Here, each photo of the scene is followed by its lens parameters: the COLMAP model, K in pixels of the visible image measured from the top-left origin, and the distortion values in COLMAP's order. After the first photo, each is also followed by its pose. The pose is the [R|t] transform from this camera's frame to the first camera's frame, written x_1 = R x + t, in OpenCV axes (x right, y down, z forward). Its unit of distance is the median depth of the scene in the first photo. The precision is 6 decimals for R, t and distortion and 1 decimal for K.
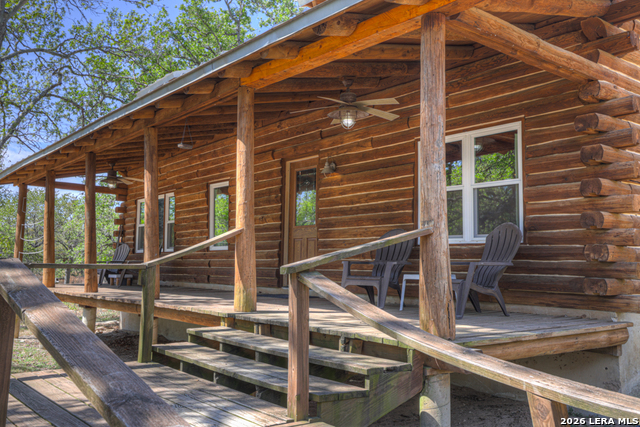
lens RADIAL K [[615.2, 0, 317.9], [0, 615.2, 203.5], [0, 0, 1]] dist [0.075662, 0.001068]
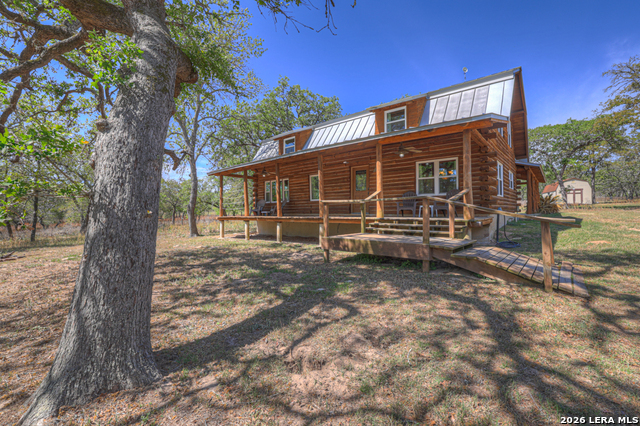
lens RADIAL K [[276.6, 0, 317.5], [0, 276.6, 206.8], [0, 0, 1]] dist [-0.040486, 0.018641]
pose [[0.985710, -0.016258, 0.167666, -0.586434], [0.001480, 0.996129, 0.087888, -0.002712], [-0.168446, -0.086383, 0.981918, -0.261454]]
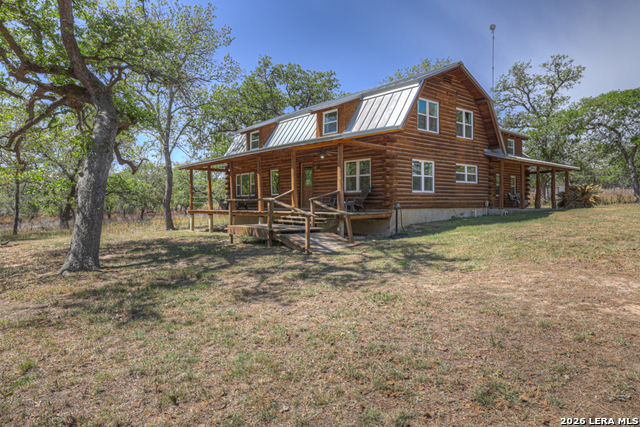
lens RADIAL K [[399.9, 0, 317.4], [0, 399.9, 205.1], [0, 0, 1]] dist [-0.002761, 0.030779]
pose [[0.999459, -0.016682, 0.028355, -0.045305], [0.013559, 0.994169, 0.106977, -0.108284], [-0.029975, -0.106535, 0.993857, -1.236673]]
